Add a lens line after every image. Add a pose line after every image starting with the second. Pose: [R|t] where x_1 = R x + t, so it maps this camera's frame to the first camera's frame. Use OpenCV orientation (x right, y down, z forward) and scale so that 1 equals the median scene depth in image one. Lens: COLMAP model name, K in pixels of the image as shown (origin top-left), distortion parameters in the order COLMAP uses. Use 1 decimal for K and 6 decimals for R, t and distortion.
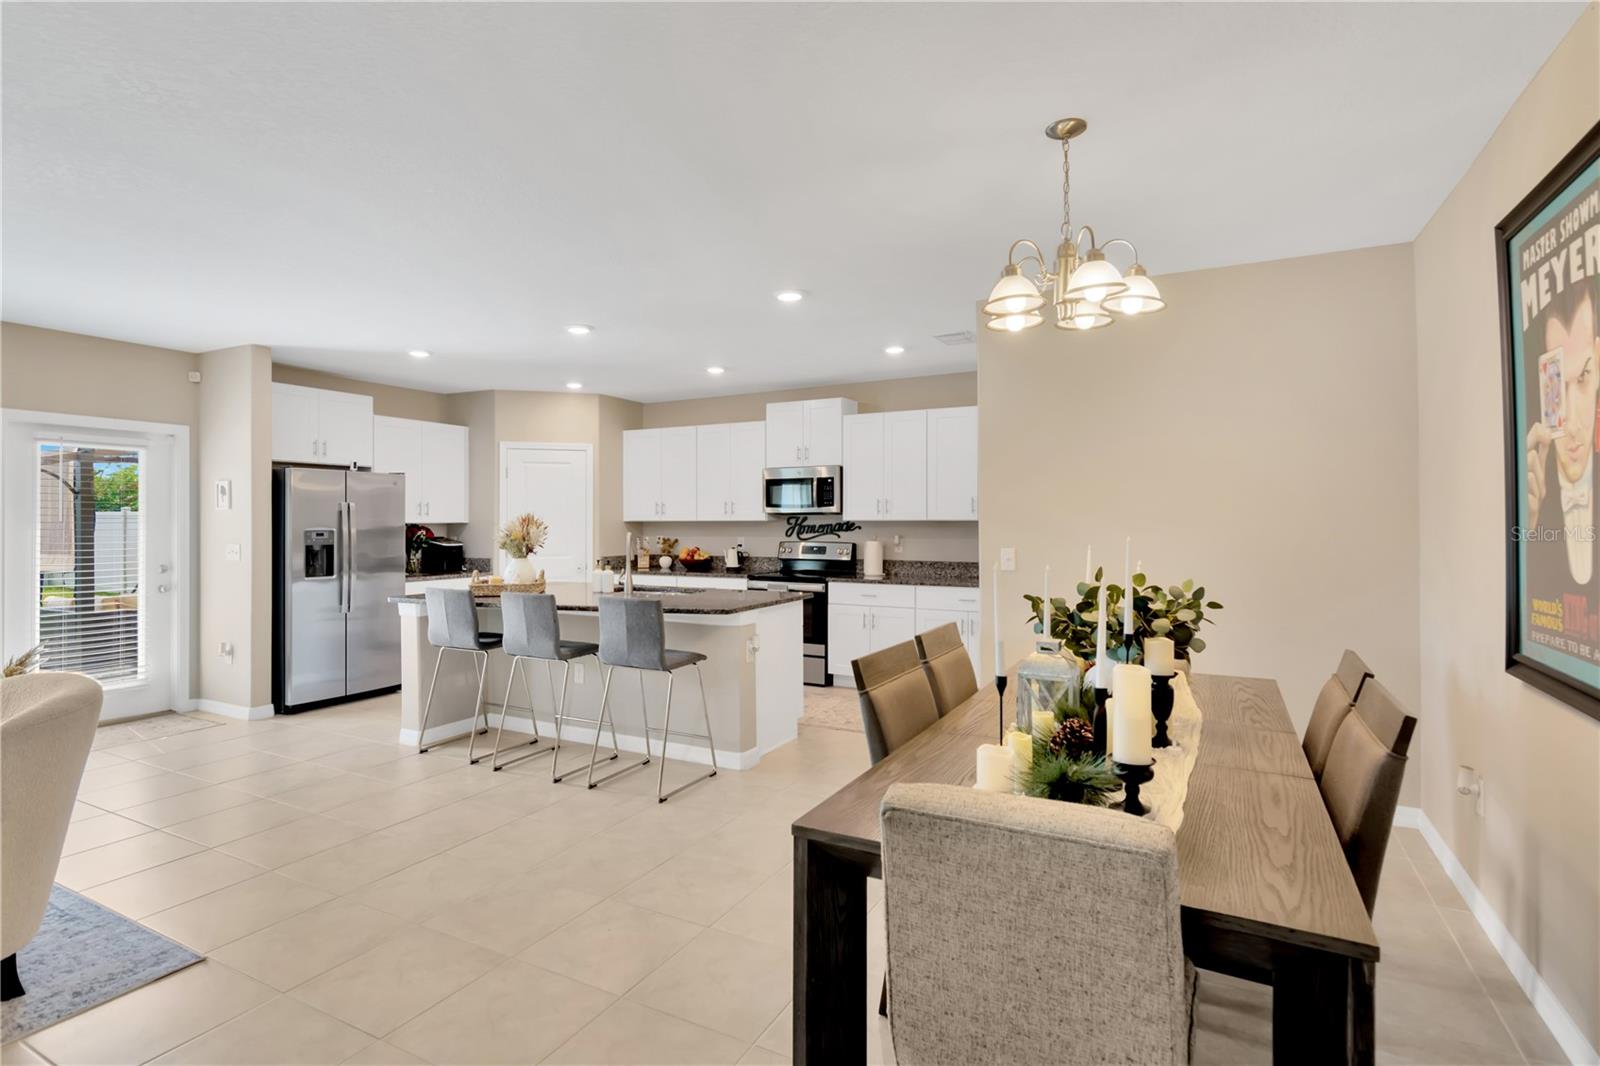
lens RADIAL K [[783.7, 0, 799.2], [0, 783.7, 524.6], [0, 0, 1]] dist [0.000278, -0.000123]
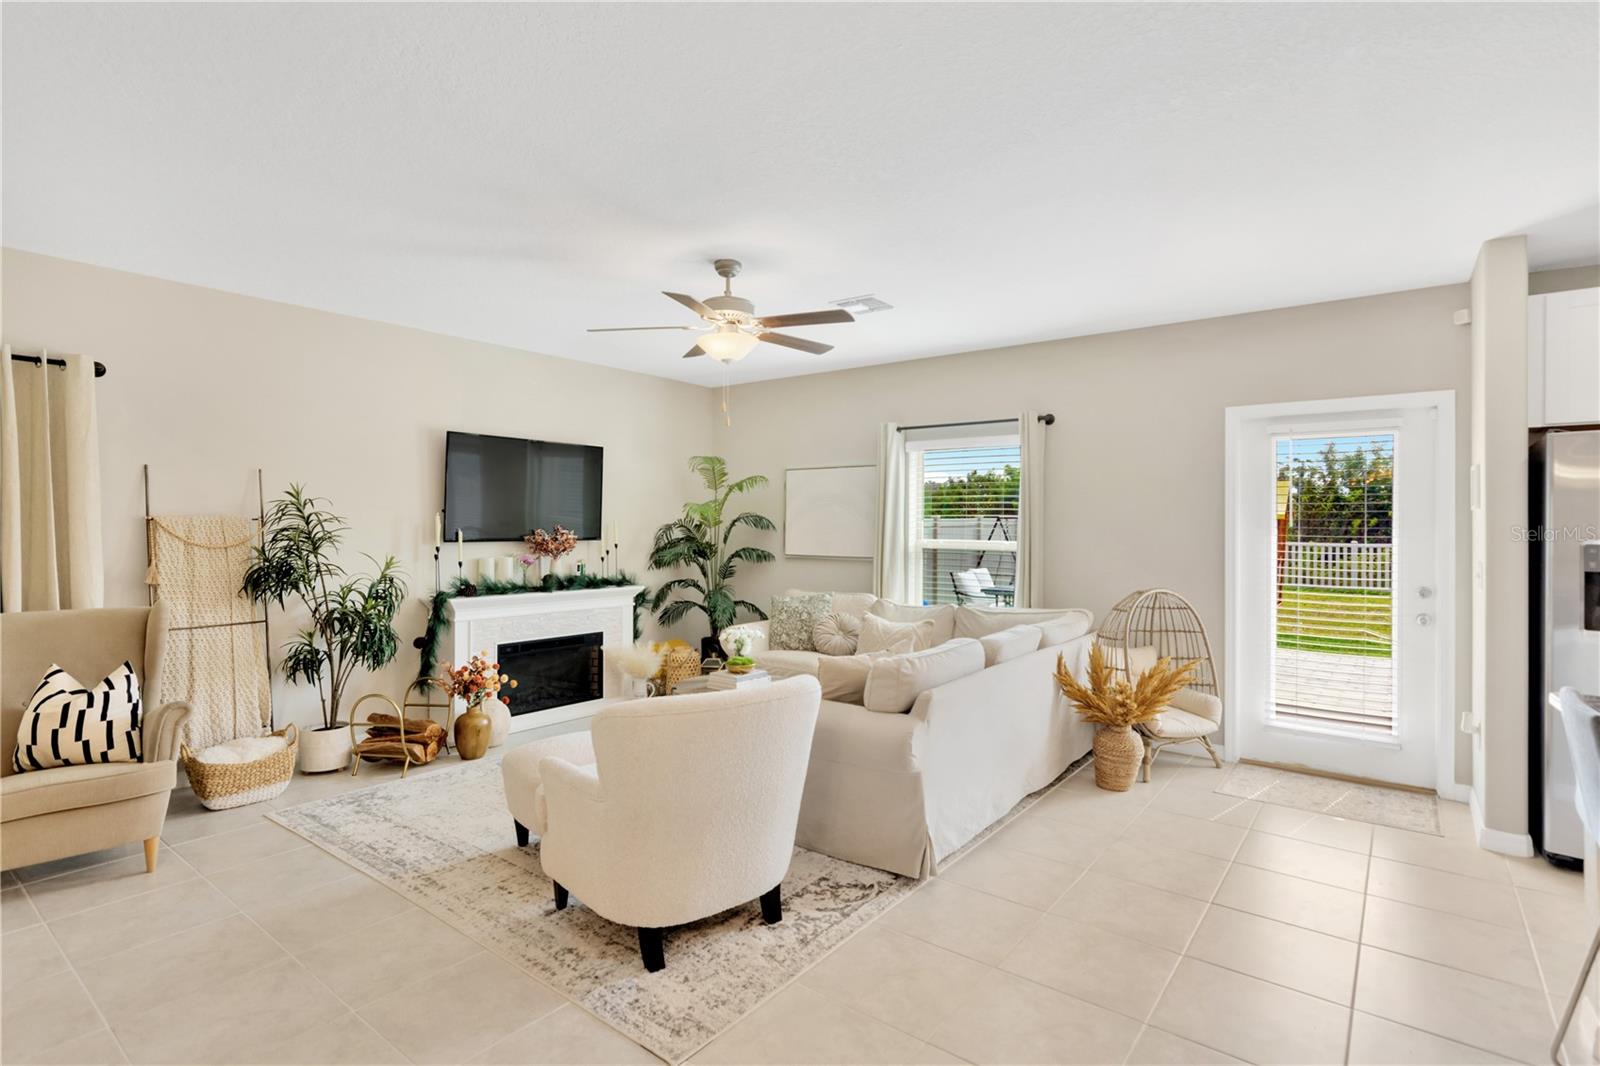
lens RADIAL K [[783.7, 0, 799.2], [0, 783.7, 524.6], [0, 0, 1]] dist [0.000278, -0.000123]
pose [[-0.175366, 0.002134, -0.984501, 0.004396], [-0.010569, 0.999936, 0.004050, -0.002927], [0.984447, 0.011115, -0.175332, 0.452024]]
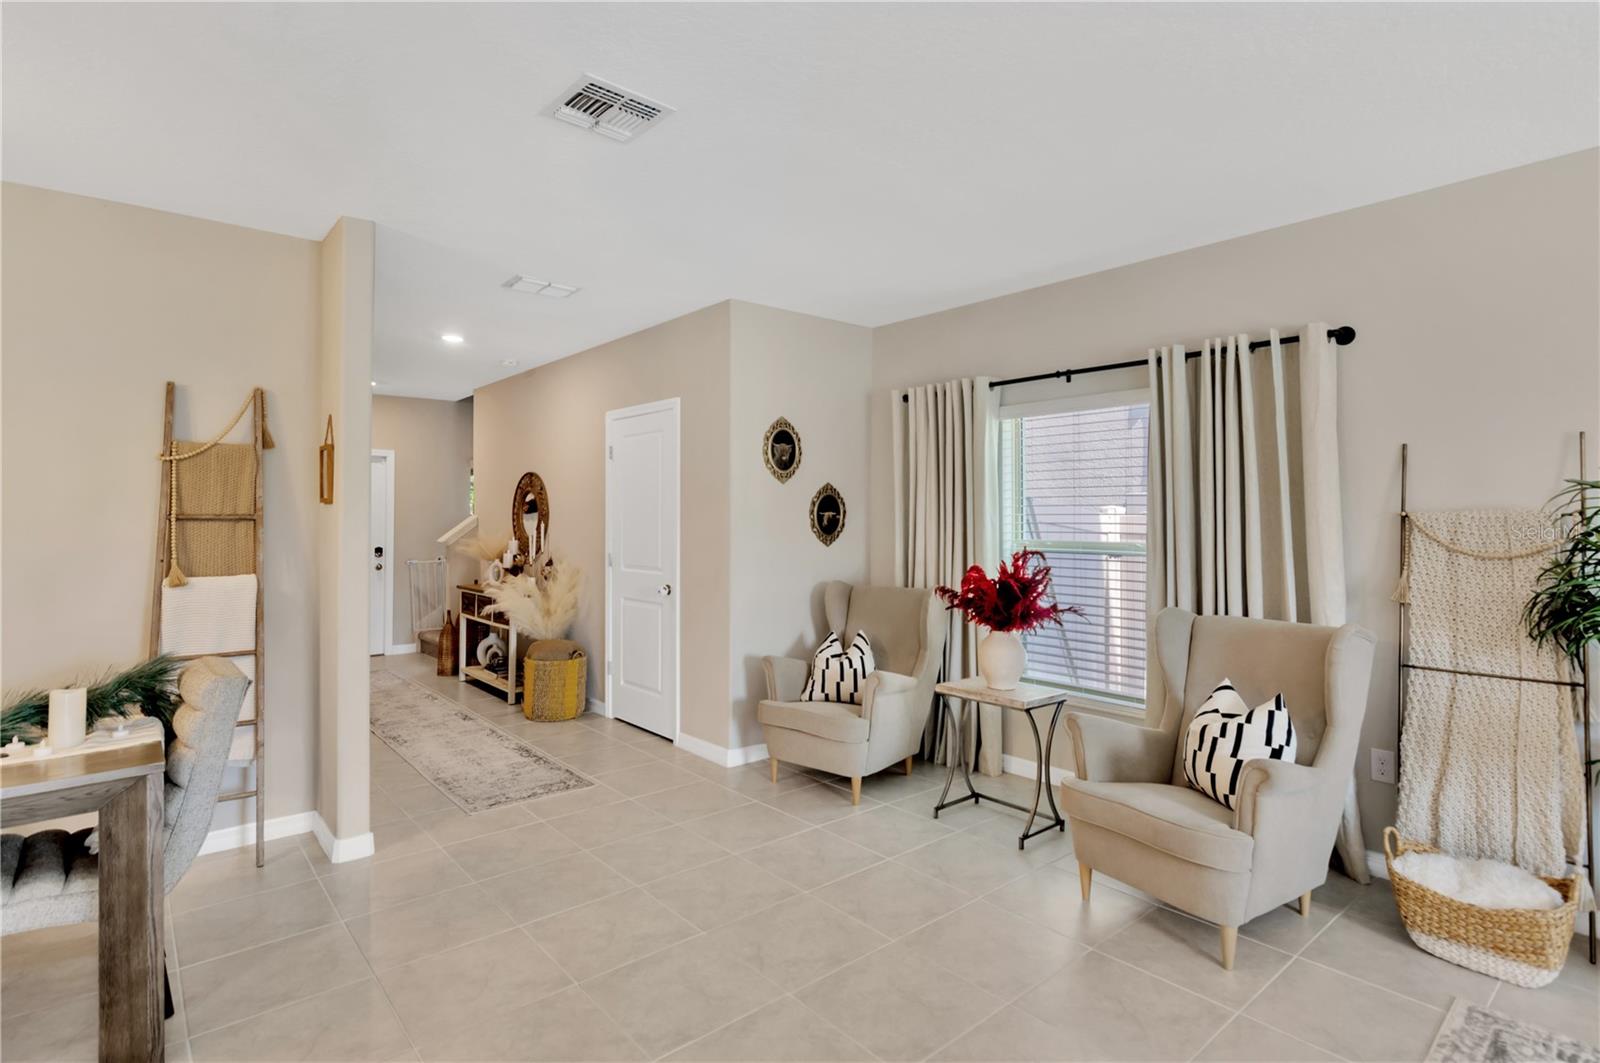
lens RADIAL K [[791.4, 0, 808.7], [0, 791.4, 498.3], [0, 0, 1]] dist [-0.001218, -0.000786]
pose [[-0.933110, 0.010276, 0.359445, -0.321023], [0.002621, 0.999759, -0.021778, -0.000761], [-0.359582, -0.019379, -0.932912, 0.409769]]
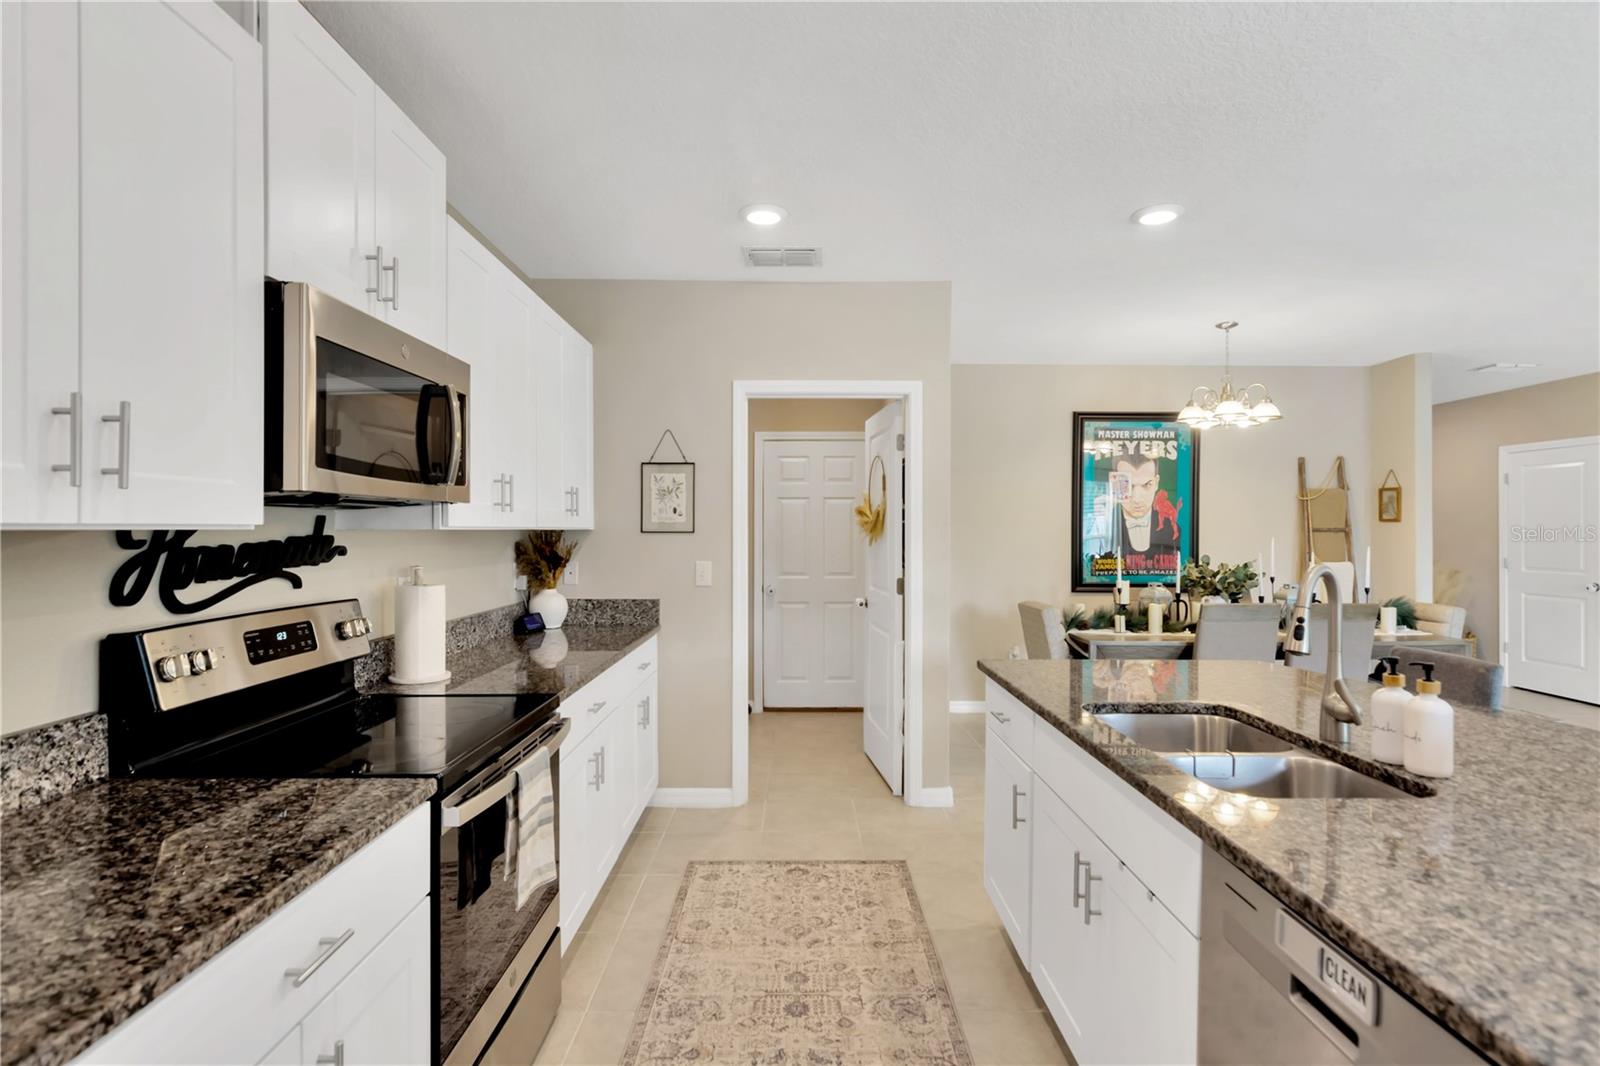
lens RADIAL K [[775.0, 0, 800.0], [0, 775.0, 533.0], [0, 0, 1]] dist [-0.000042, 0.000024]
pose [[-0.469929, -0.002642, 0.882701, -0.299239], [0.004111, 0.999978, 0.005182, -0.004217], [-0.882695, 0.006064, -0.469907, 1.003611]]
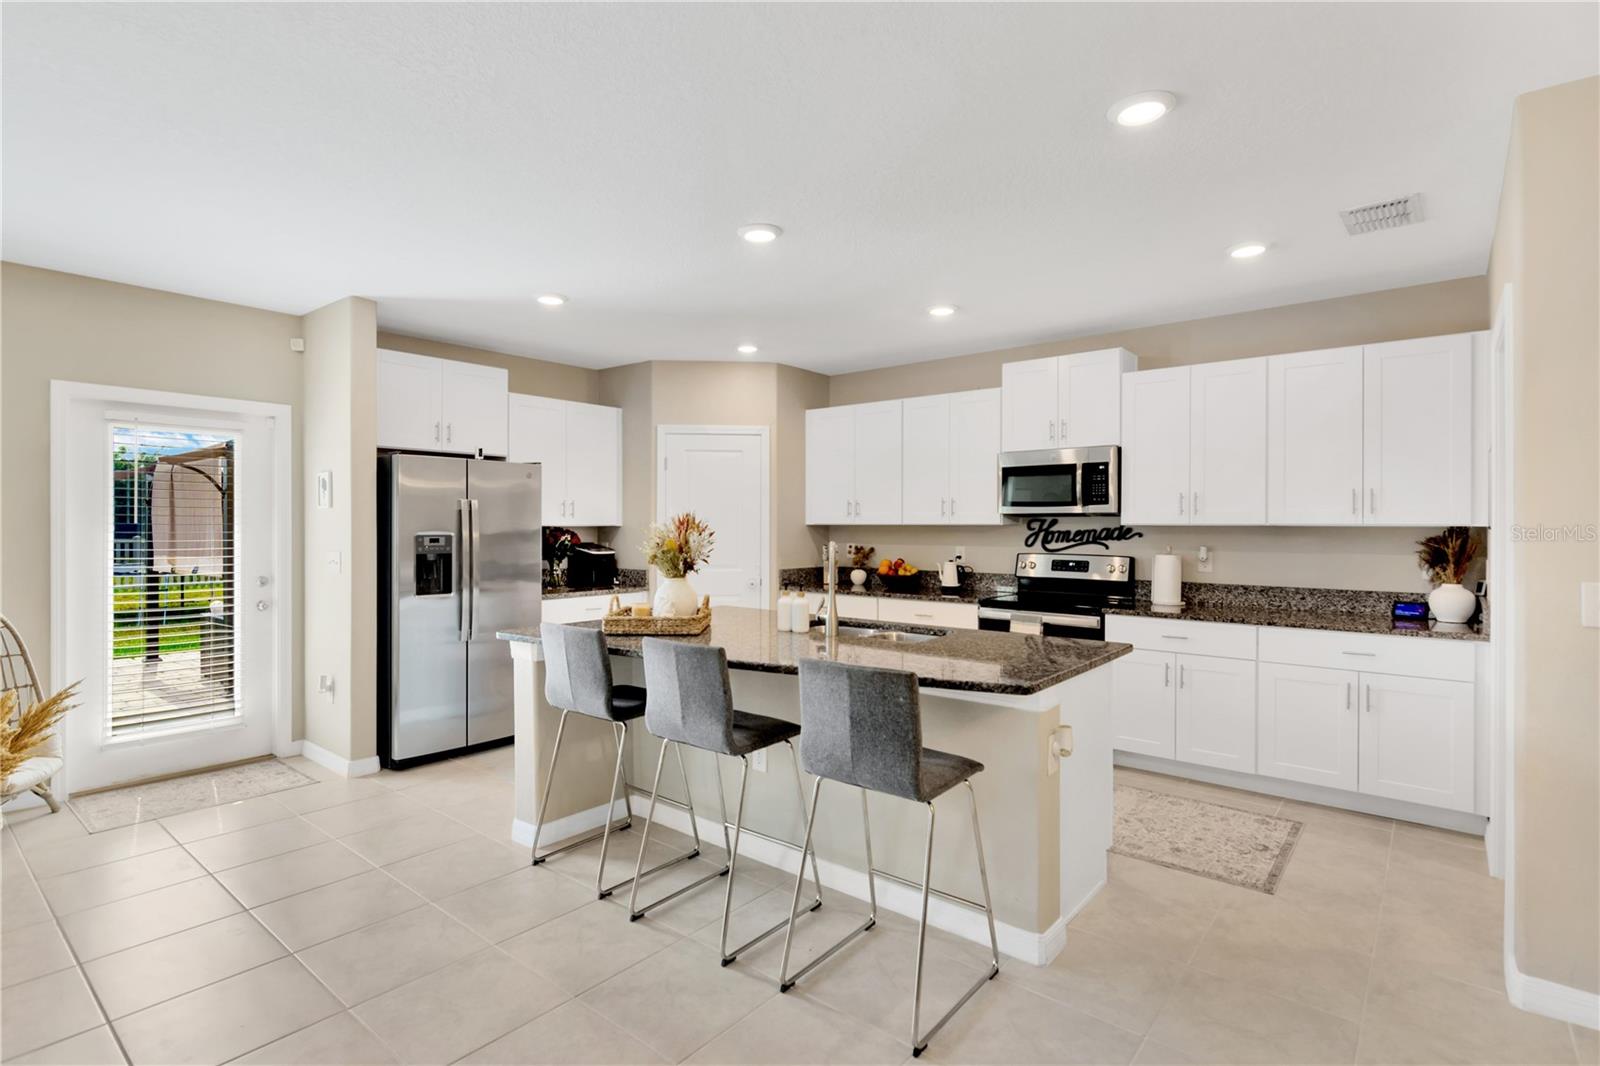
lens RADIAL K [[783.7, 0, 799.2], [0, 783.7, 524.6], [0, 0, 1]] dist [0.000278, -0.000123]
pose [[0.979747, 0.003419, -0.200211, -0.082978], [-0.004242, 0.999984, -0.003685, -0.001469], [0.200196, 0.004459, 0.979746, 0.256774]]
